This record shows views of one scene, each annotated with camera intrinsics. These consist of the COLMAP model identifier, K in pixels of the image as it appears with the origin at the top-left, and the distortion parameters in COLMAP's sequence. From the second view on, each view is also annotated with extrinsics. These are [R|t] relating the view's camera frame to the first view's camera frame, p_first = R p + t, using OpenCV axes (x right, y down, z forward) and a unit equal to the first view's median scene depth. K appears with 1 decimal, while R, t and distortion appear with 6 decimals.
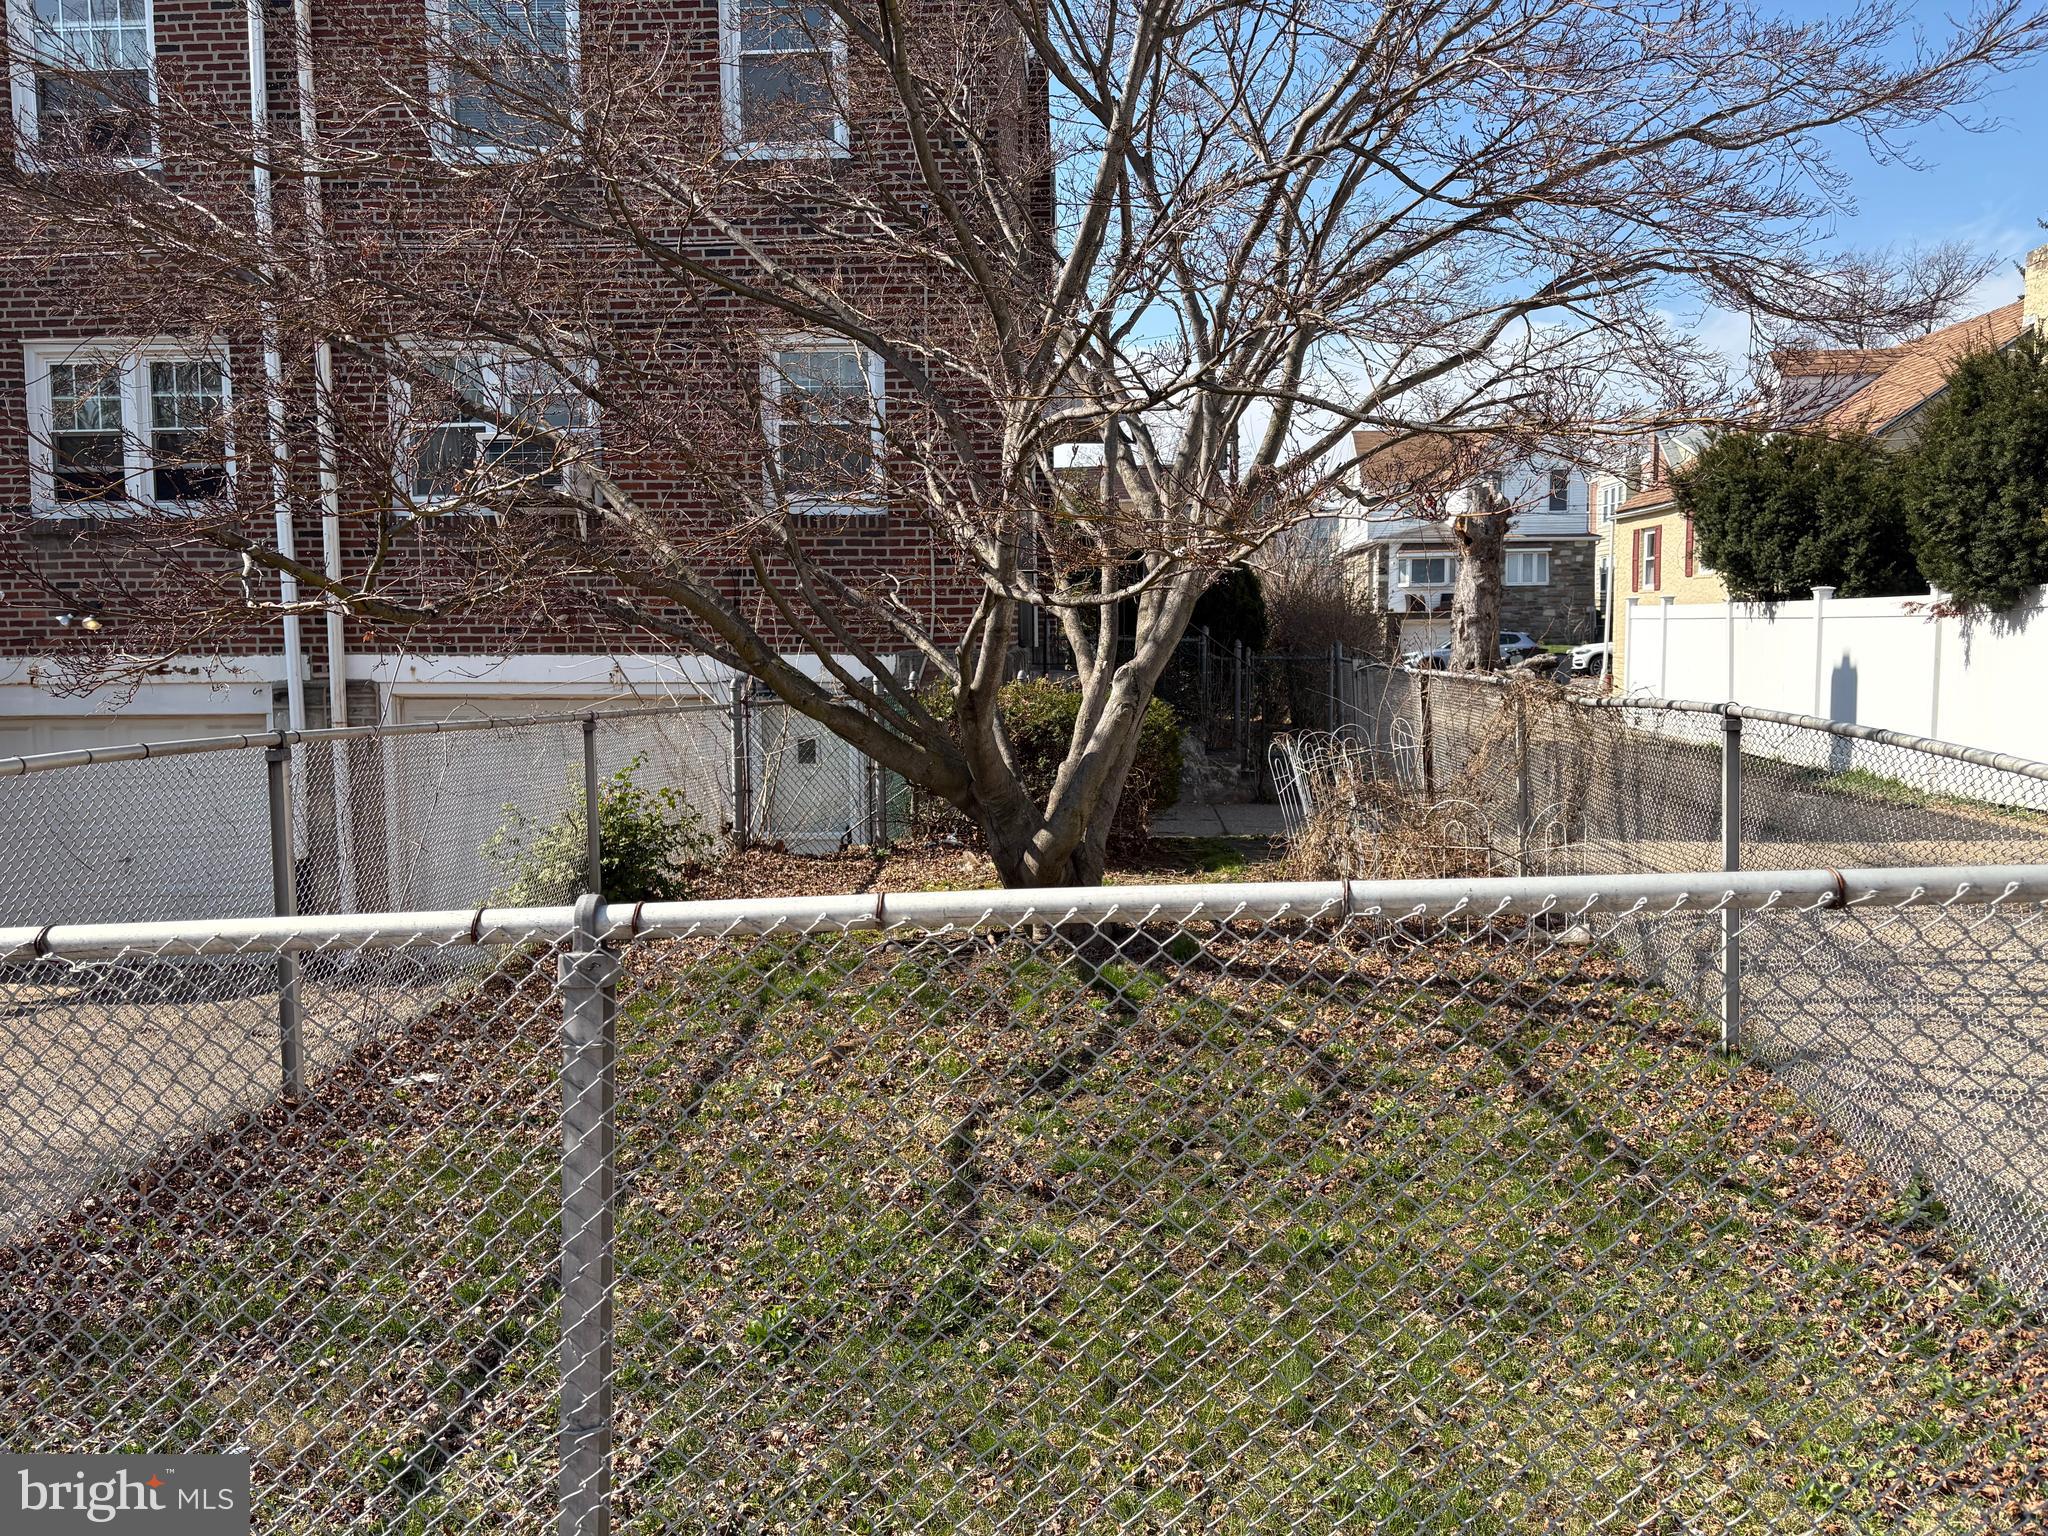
lens RADIAL K [[1532.2, 0, 1028.7], [0, 1532.2, 757.4], [0, 0, 1]] dist [0.057984, -0.064042]
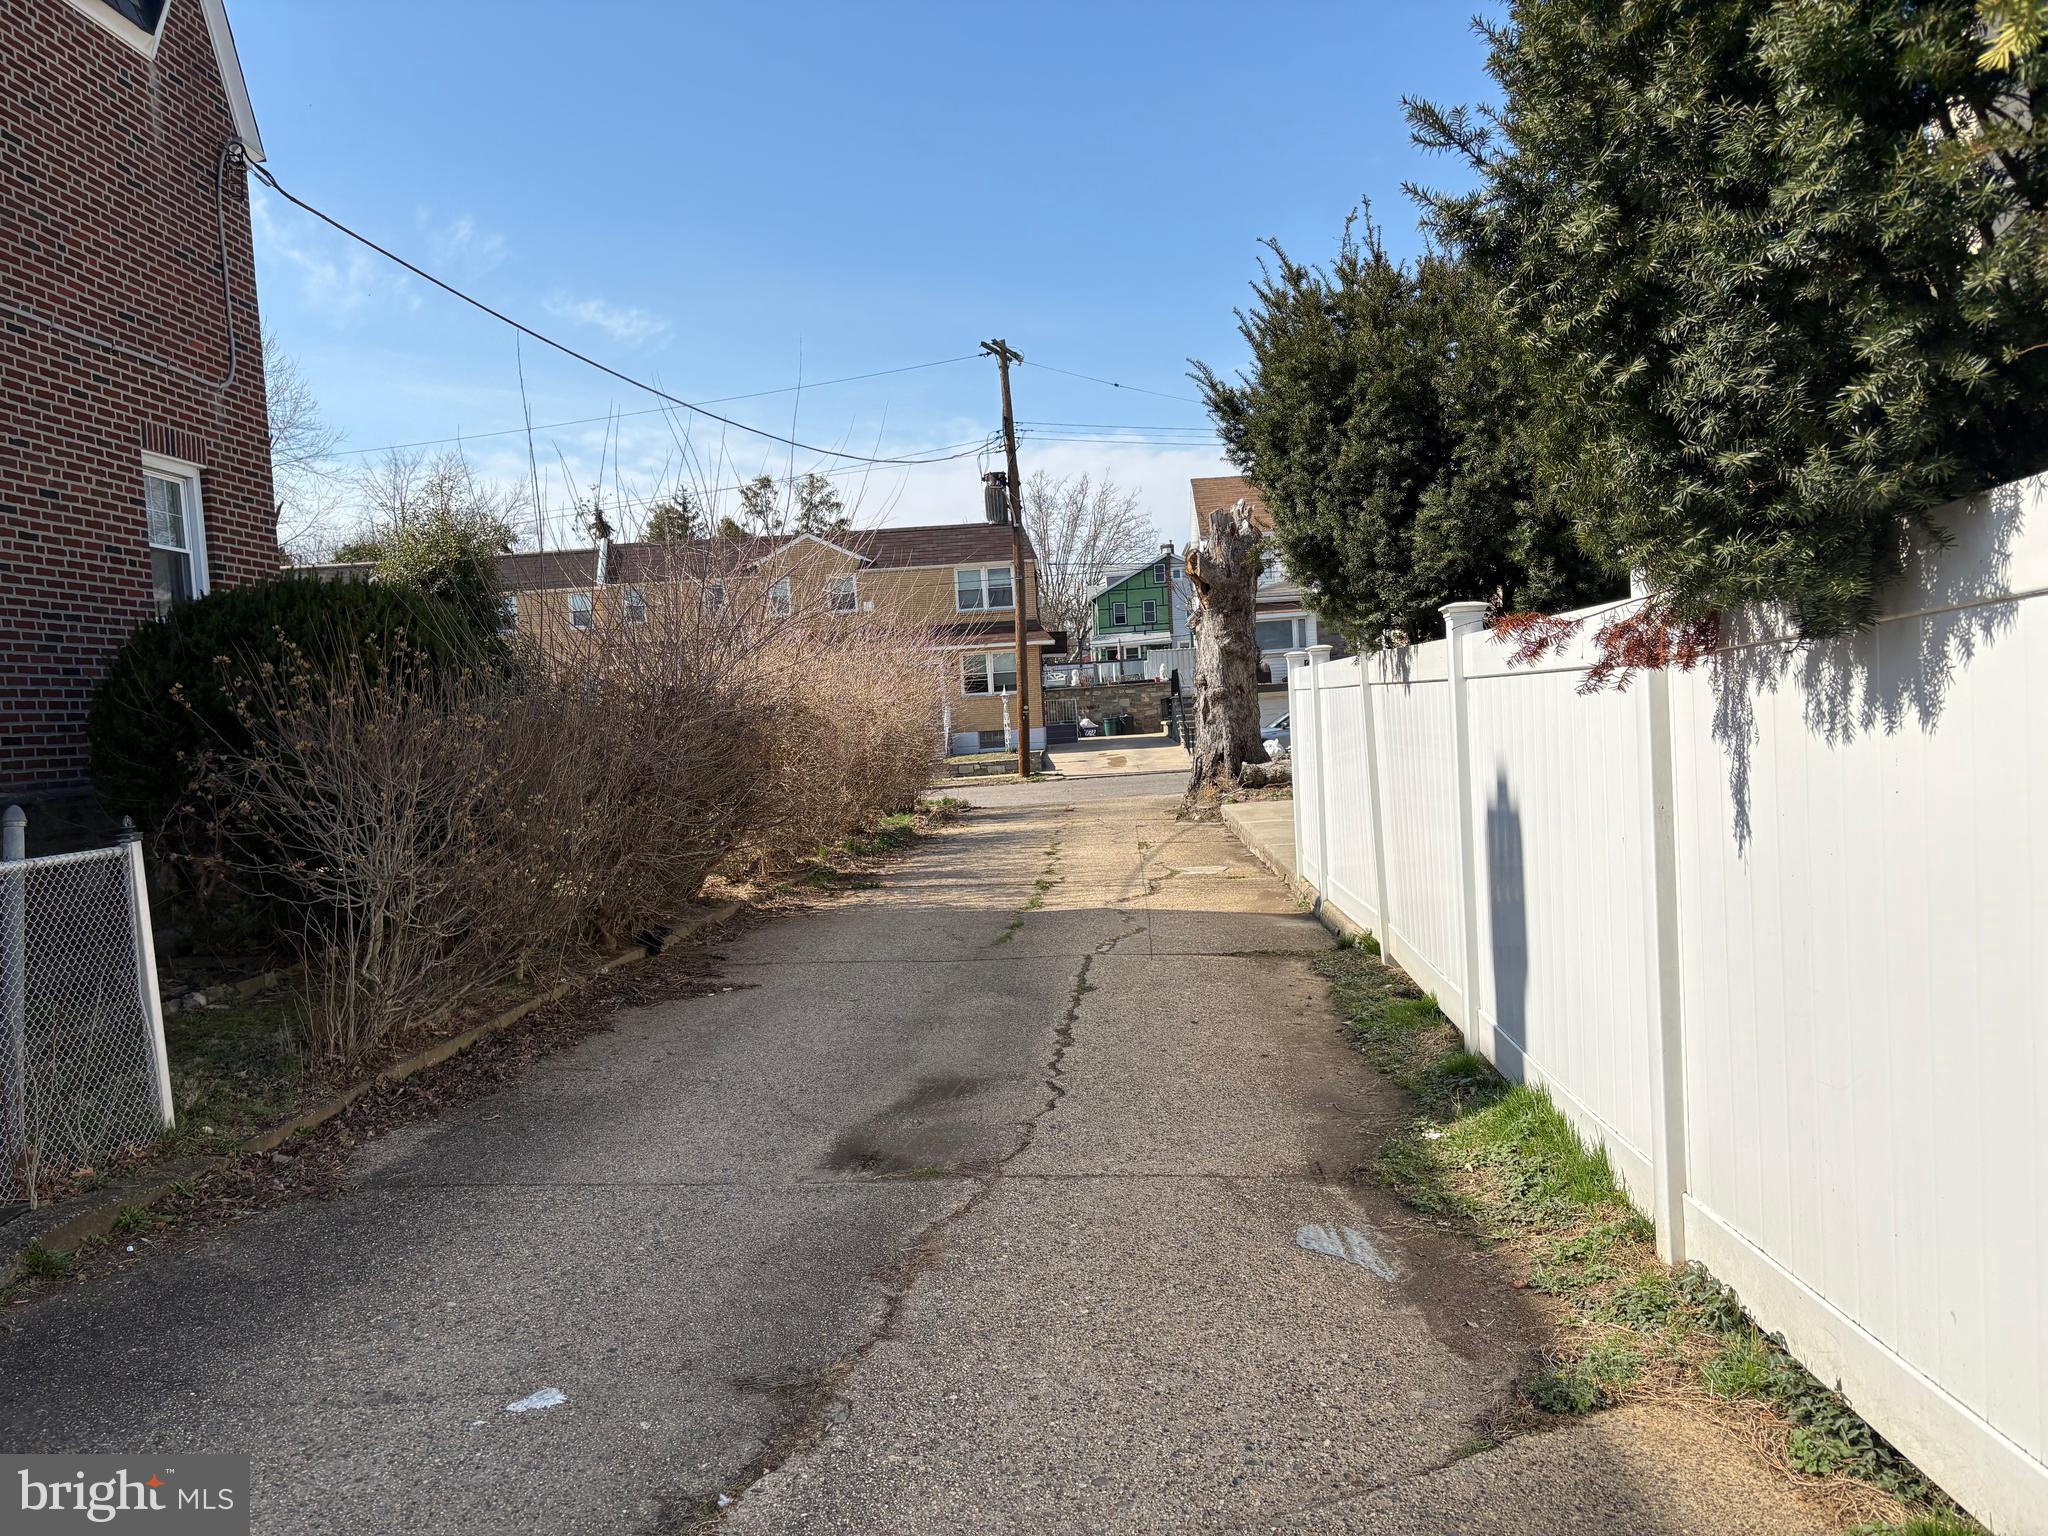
lens RADIAL K [[1532.2, 0, 1036.5], [0, 1532.2, 777.5], [0, 0, 1]] dist [0.057984, -0.064042]
pose [[0.998376, -0.052125, 0.022991, 0.244857], [0.053053, 0.997716, -0.041800, -0.033679], [-0.020759, 0.042952, 0.998861, 0.377045]]
